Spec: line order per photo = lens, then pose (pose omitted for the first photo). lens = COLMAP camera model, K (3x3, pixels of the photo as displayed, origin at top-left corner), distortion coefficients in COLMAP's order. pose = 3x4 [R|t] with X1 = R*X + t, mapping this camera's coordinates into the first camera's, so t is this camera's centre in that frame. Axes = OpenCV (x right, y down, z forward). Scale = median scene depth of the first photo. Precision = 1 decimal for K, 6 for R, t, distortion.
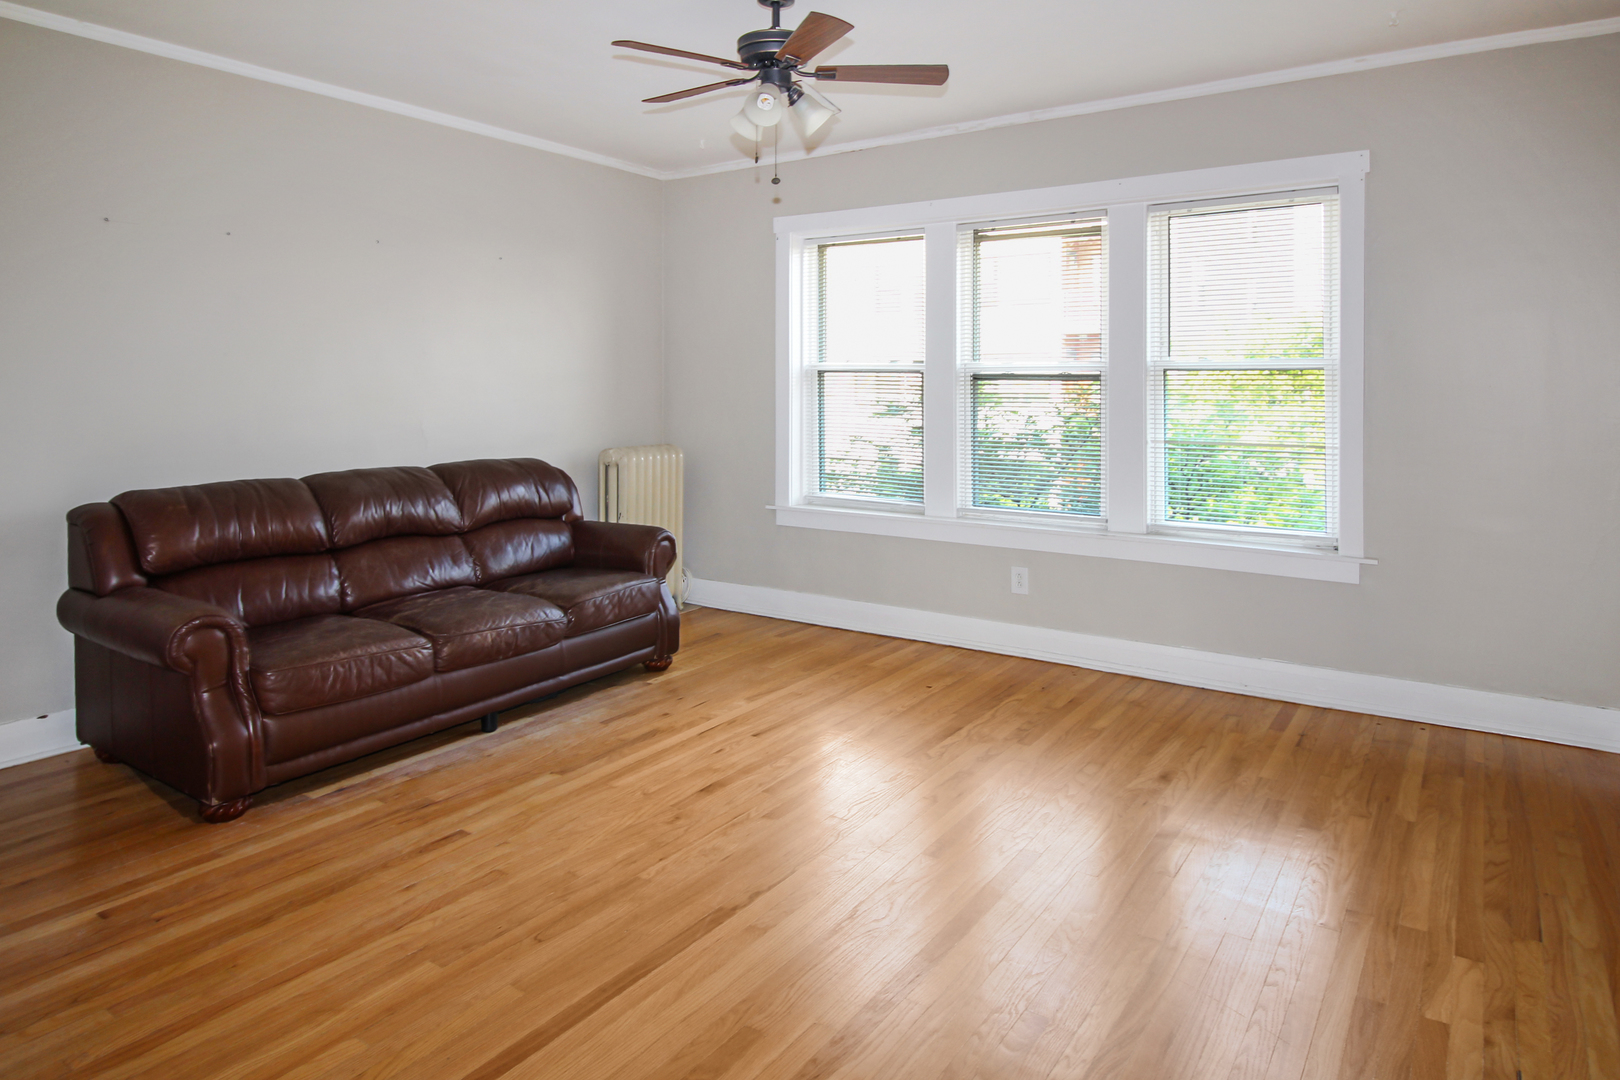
lens RADIAL K [[991.4, 0, 816.6], [0, 991.4, 539.4], [0, 0, 1]] dist [0.002824, -0.002466]
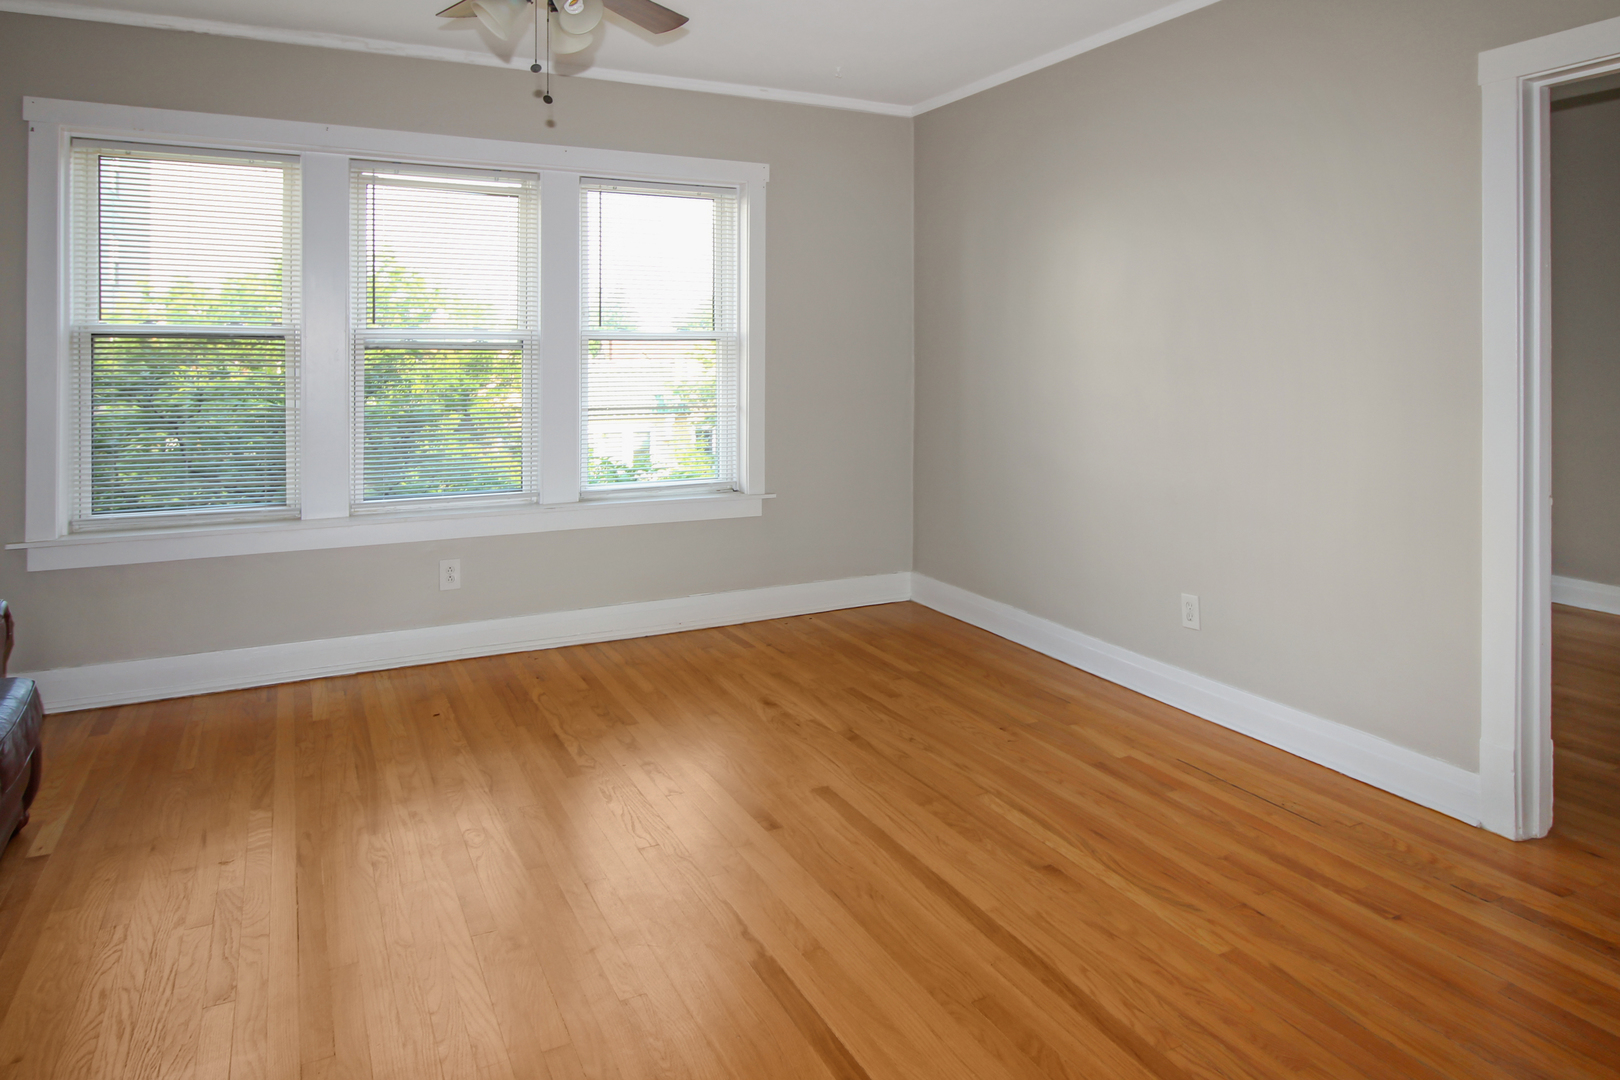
lens RADIAL K [[991.4, 0, 816.6], [0, 991.4, 539.4], [0, 0, 1]] dist [0.002824, -0.002466]
pose [[0.479596, -0.162686, 0.862276, -0.455427], [0.135787, 0.984586, 0.110238, -0.048666], [-0.866919, 0.064217, 0.494294, 0.298397]]
